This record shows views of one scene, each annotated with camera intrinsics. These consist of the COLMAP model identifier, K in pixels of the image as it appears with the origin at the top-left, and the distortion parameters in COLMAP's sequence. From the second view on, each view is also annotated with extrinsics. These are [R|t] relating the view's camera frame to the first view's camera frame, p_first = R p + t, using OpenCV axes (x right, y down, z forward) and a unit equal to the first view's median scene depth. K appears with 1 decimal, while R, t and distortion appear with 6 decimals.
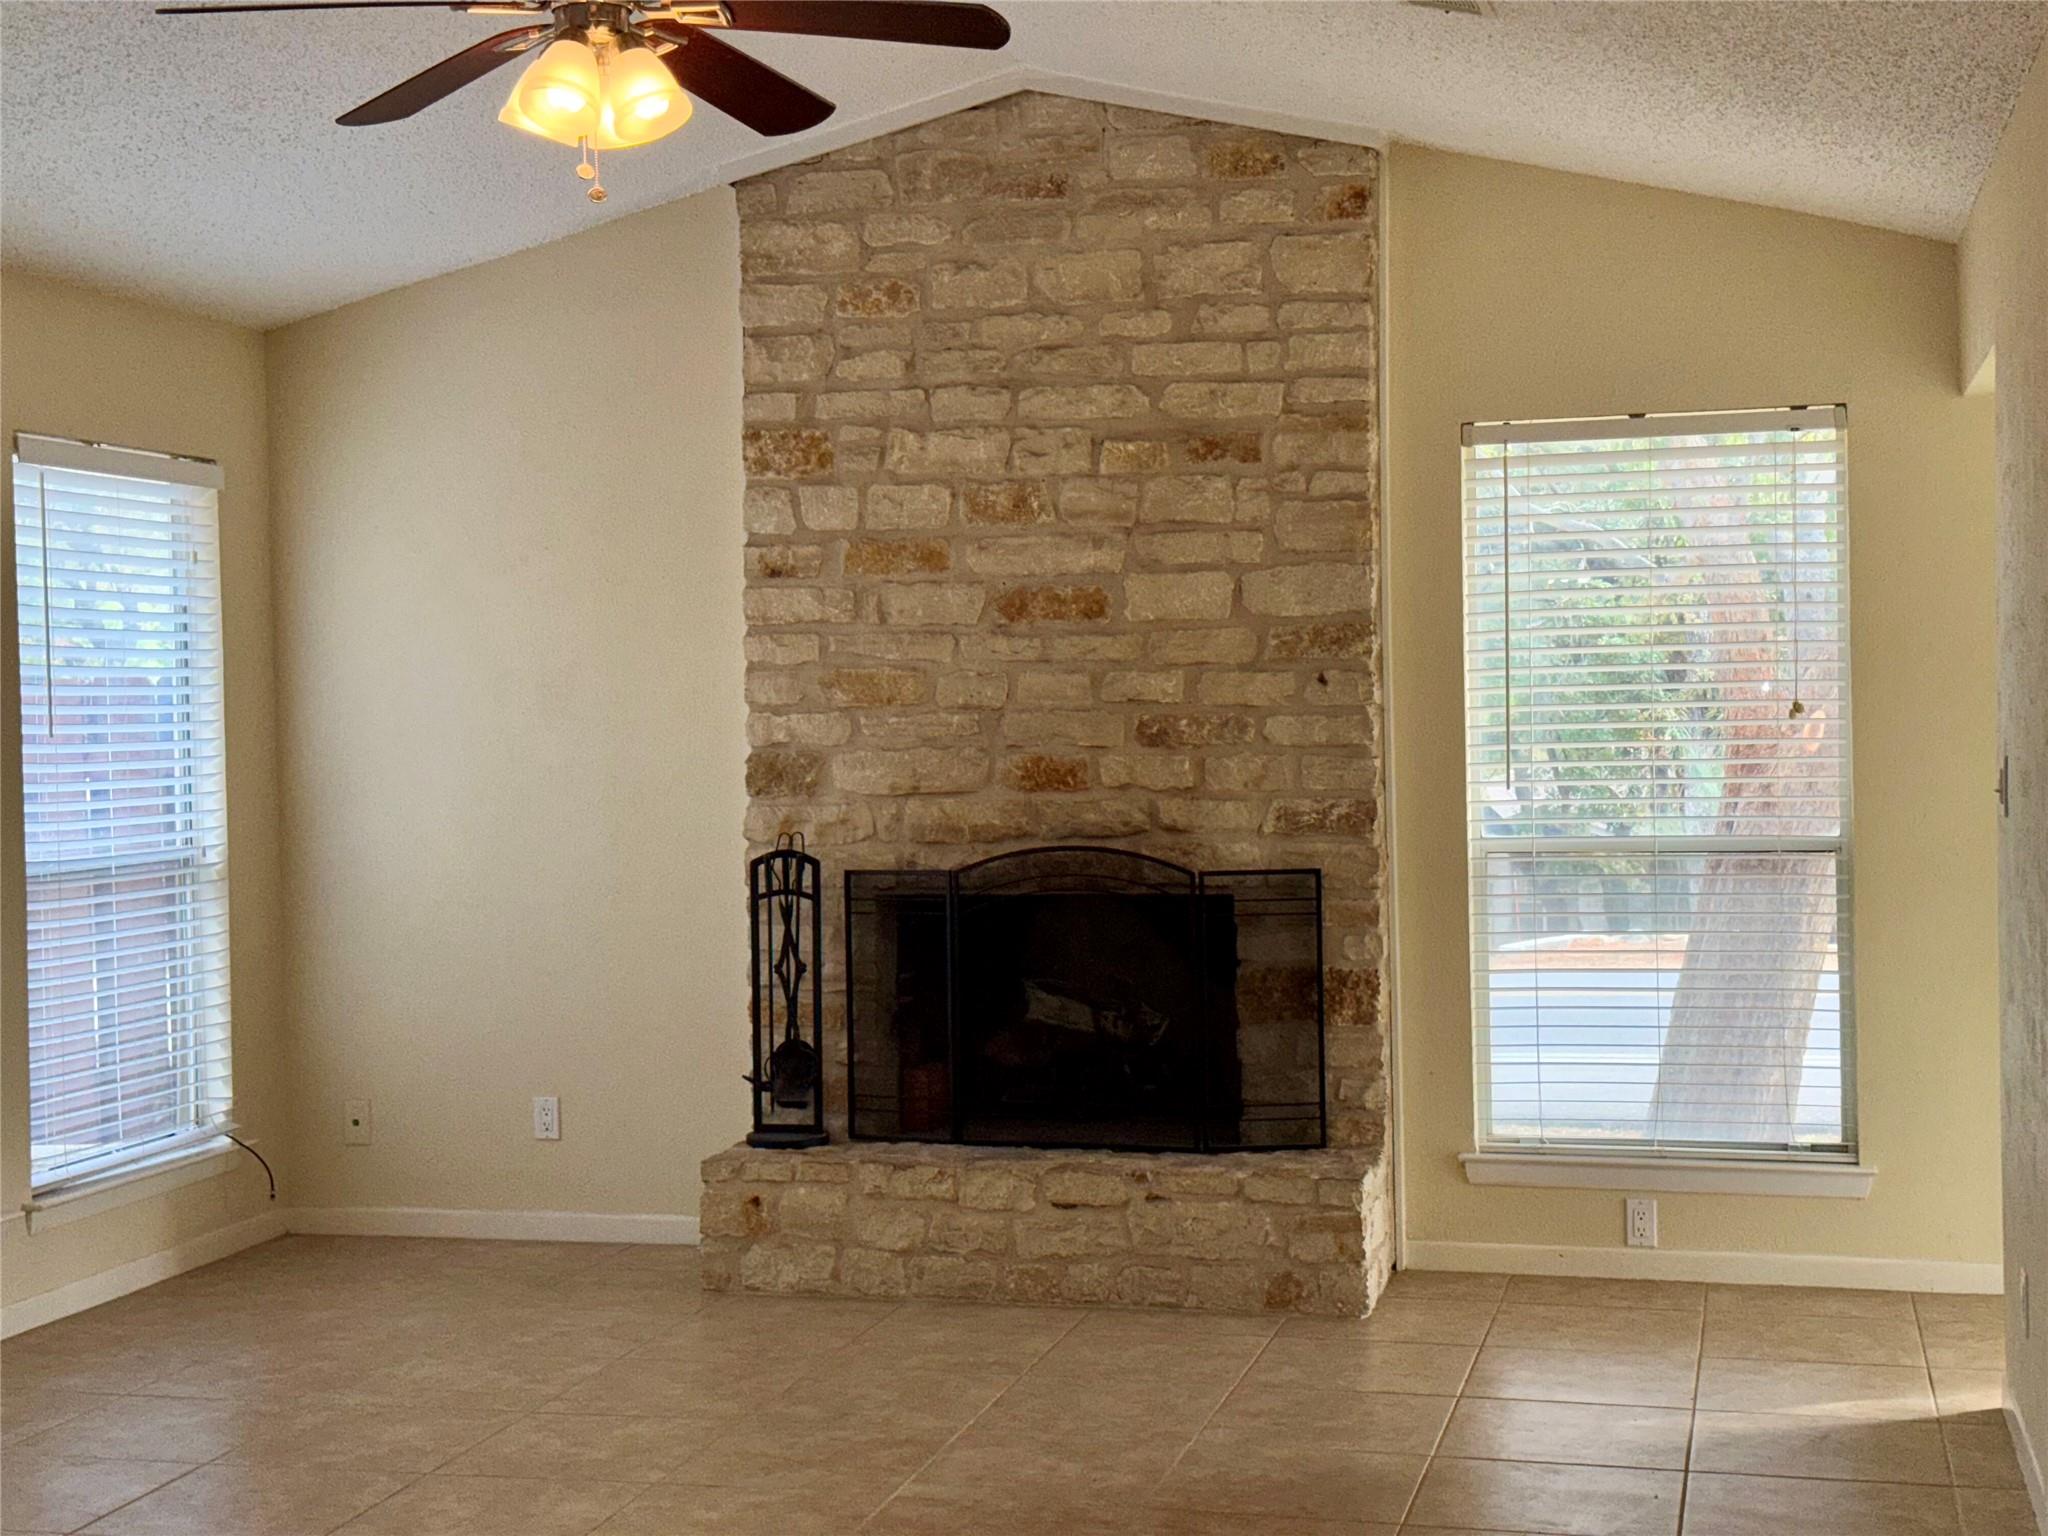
lens RADIAL K [[2880.0, 0, 1023.0], [0, 2880.0, 770.8], [0, 0, 1]] dist [0.126322, 0.000000]
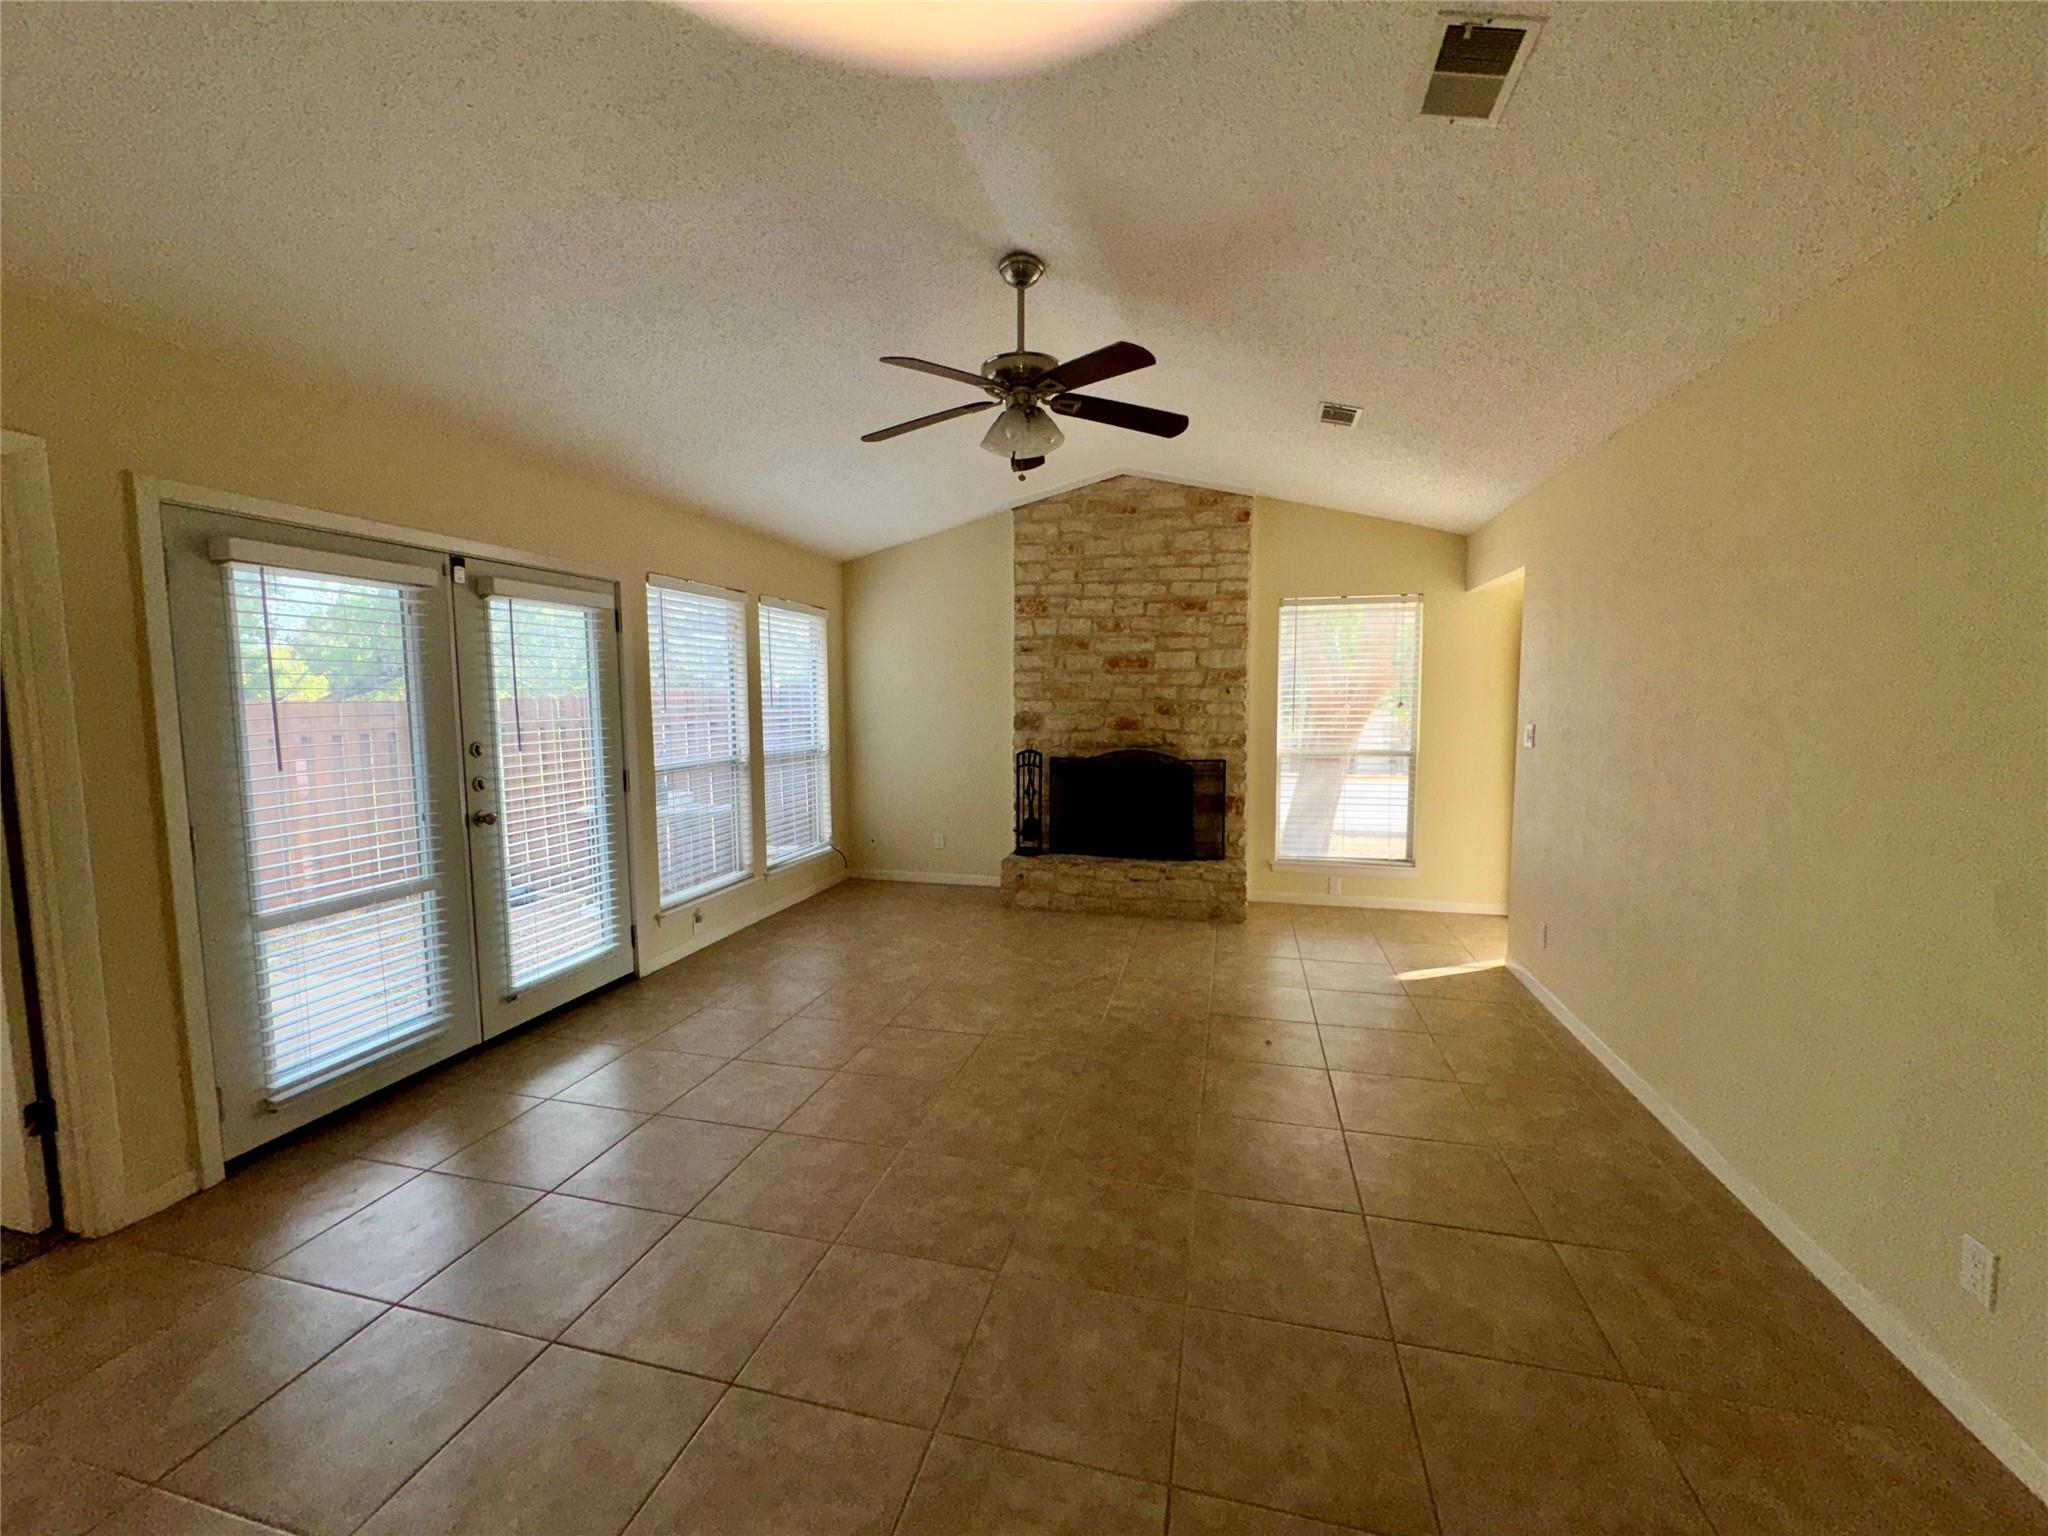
lens RADIAL K [[818.3, 0, 1027.1], [0, 818.3, 768.8], [0, 0, 1]] dist [-0.002470, -0.000213]
pose [[0.999872, 0.012882, 0.009531, -0.093967], [-0.013455, 0.997936, 0.062785, -0.003973], [-0.008703, -0.062905, 0.997982, 0.212704]]
